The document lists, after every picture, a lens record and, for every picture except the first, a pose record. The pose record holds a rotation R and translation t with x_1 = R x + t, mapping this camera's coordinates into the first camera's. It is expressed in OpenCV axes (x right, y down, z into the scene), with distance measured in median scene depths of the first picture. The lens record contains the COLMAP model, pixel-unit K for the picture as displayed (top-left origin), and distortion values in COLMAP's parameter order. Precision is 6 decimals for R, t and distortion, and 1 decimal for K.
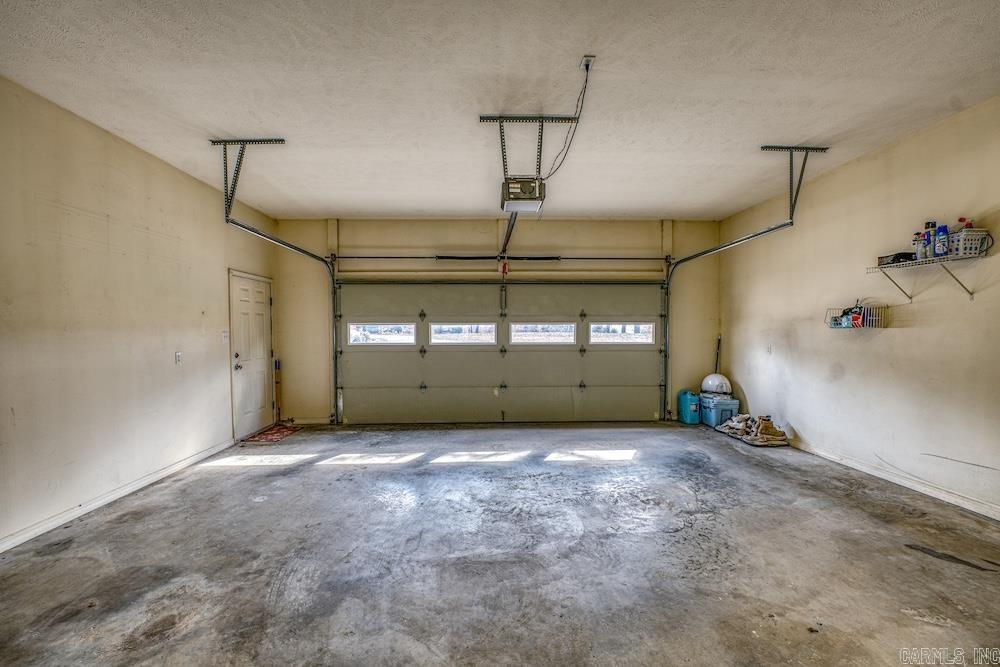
lens RADIAL K [[420.6, 0, 501.2], [0, 420.6, 340.5], [0, 0, 1]] dist [-0.017557, -0.000005]
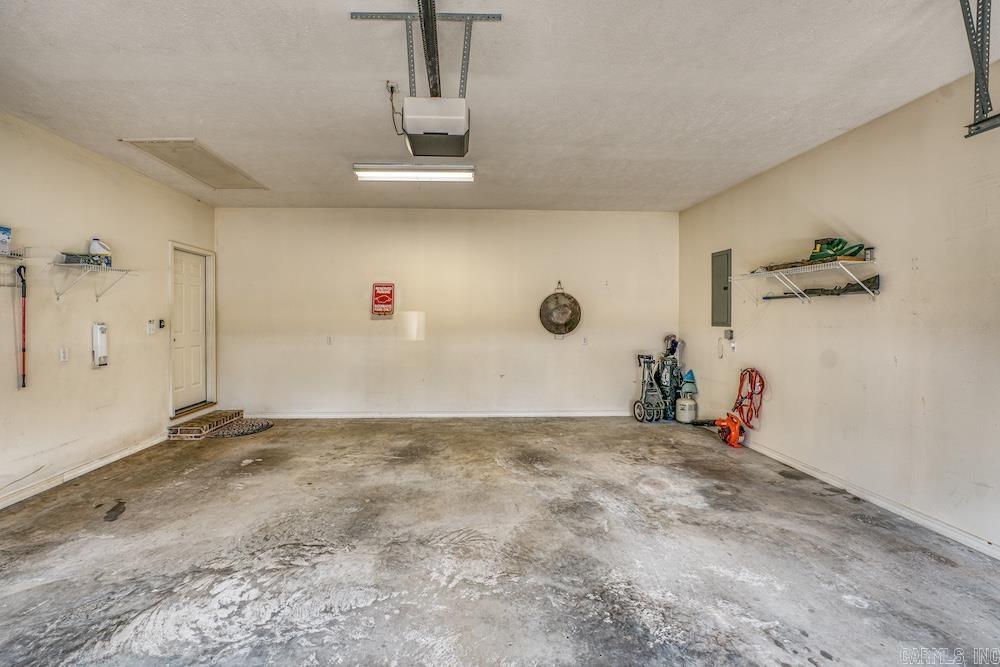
lens RADIAL K [[417.7, 0, 484.3], [0, 417.7, 319.2], [0, 0, 1]] dist [-0.010517, 0.000103]
pose [[-0.999786, 0.007110, -0.019439, -0.007504], [0.006455, 0.999417, 0.033528, -0.036724], [0.019666, 0.033395, -0.999249, 0.894344]]
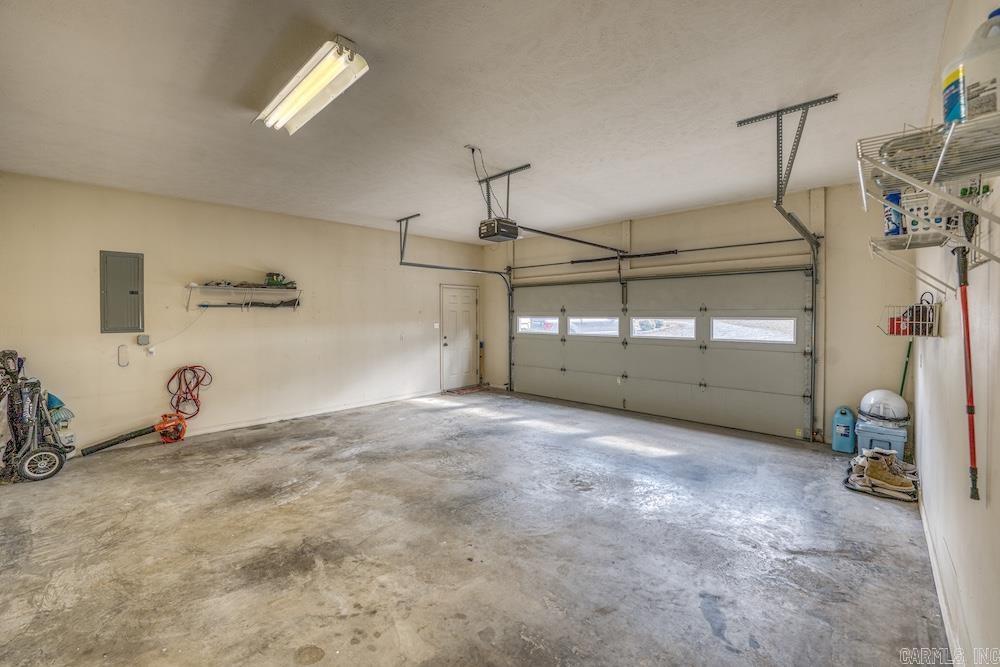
lens RADIAL K [[412.4, 0, 495.6], [0, 412.4, 316.9], [0, 0, 1]] dist [-0.014675, -0.000034]
pose [[0.693604, 0.005176, -0.720338, 0.545798], [-0.018529, 0.999772, -0.010658, -0.025620], [0.720119, 0.020739, 0.693541, 0.032139]]
